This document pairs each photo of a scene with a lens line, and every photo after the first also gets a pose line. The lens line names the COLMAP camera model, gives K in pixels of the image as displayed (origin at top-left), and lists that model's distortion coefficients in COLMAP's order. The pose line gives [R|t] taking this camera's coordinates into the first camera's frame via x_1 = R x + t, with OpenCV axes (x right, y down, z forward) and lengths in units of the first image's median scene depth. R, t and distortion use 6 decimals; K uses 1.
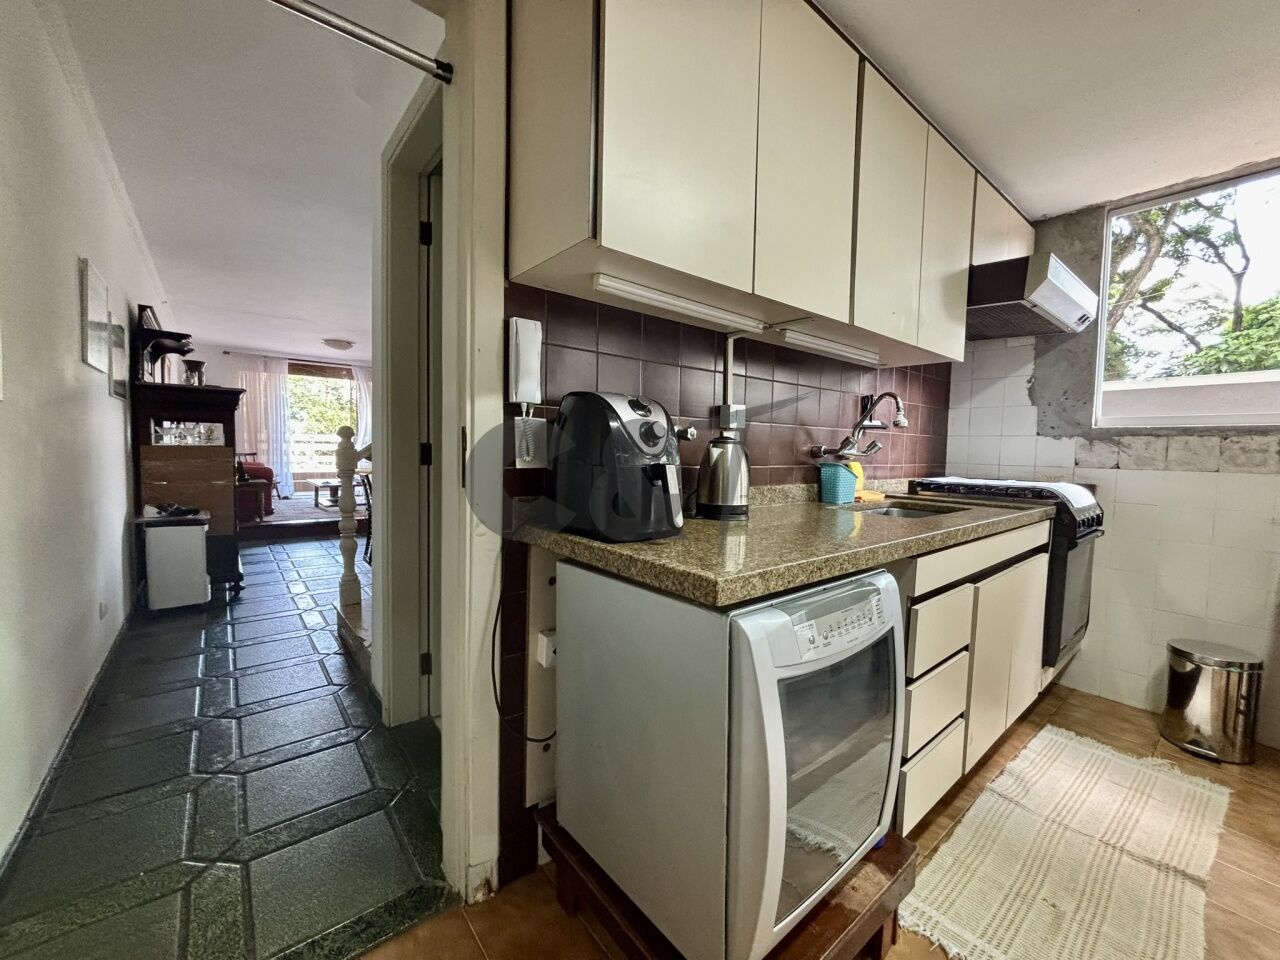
lens RADIAL K [[515.4, 0, 640.1], [0, 515.4, 479.5], [0, 0, 1]] dist [-0.000701, 0.000283]
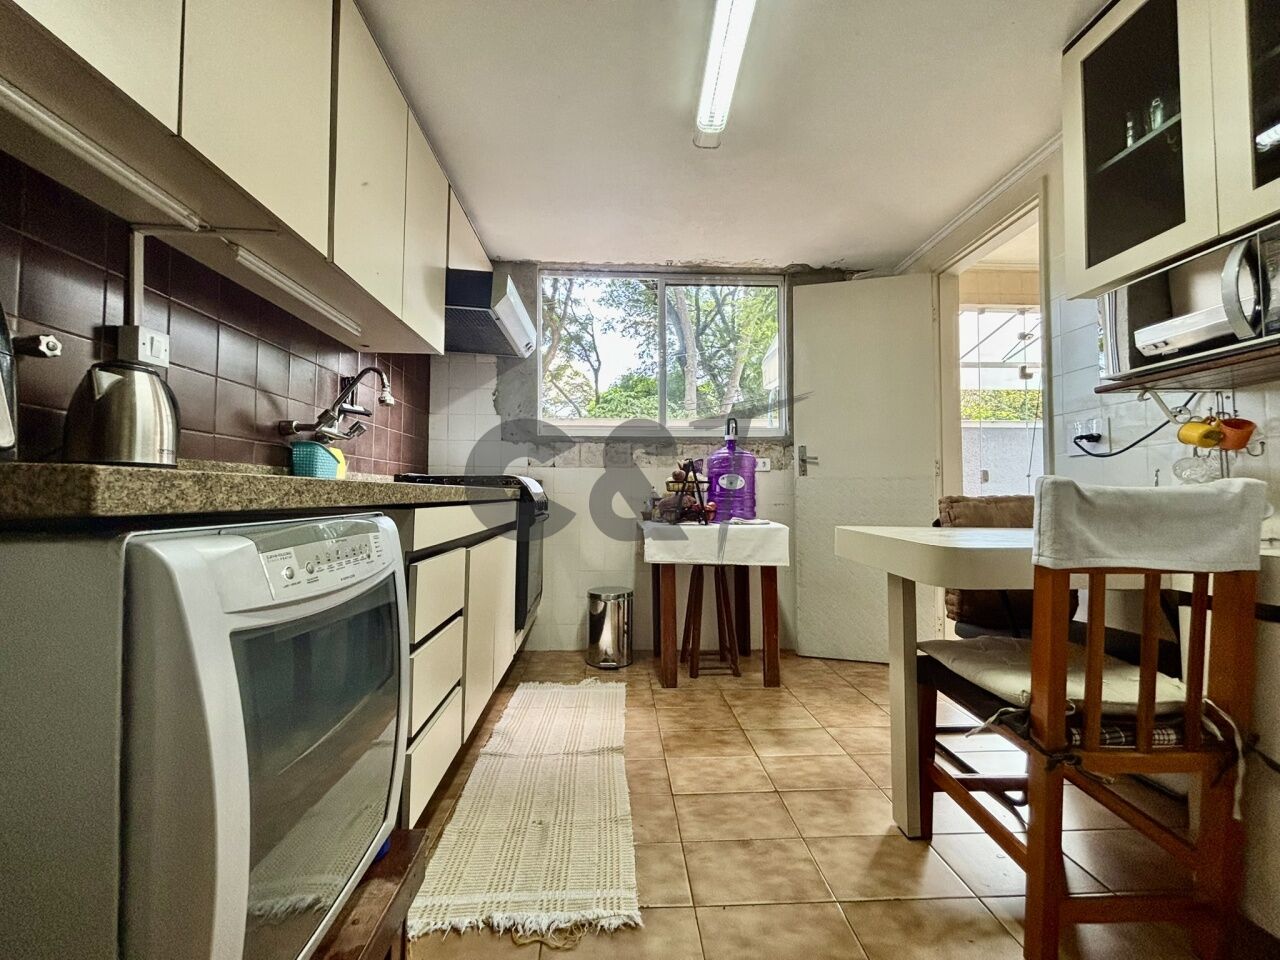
lens RADIAL K [[515.4, 0, 640.1], [0, 515.4, 479.5], [0, 0, 1]] dist [-0.000701, 0.000283]
pose [[0.592831, 0.009238, 0.805274, 0.020985], [0.053706, 0.997255, -0.050979, 0.111266], [-0.803534, 0.073470, 0.590707, 0.082751]]
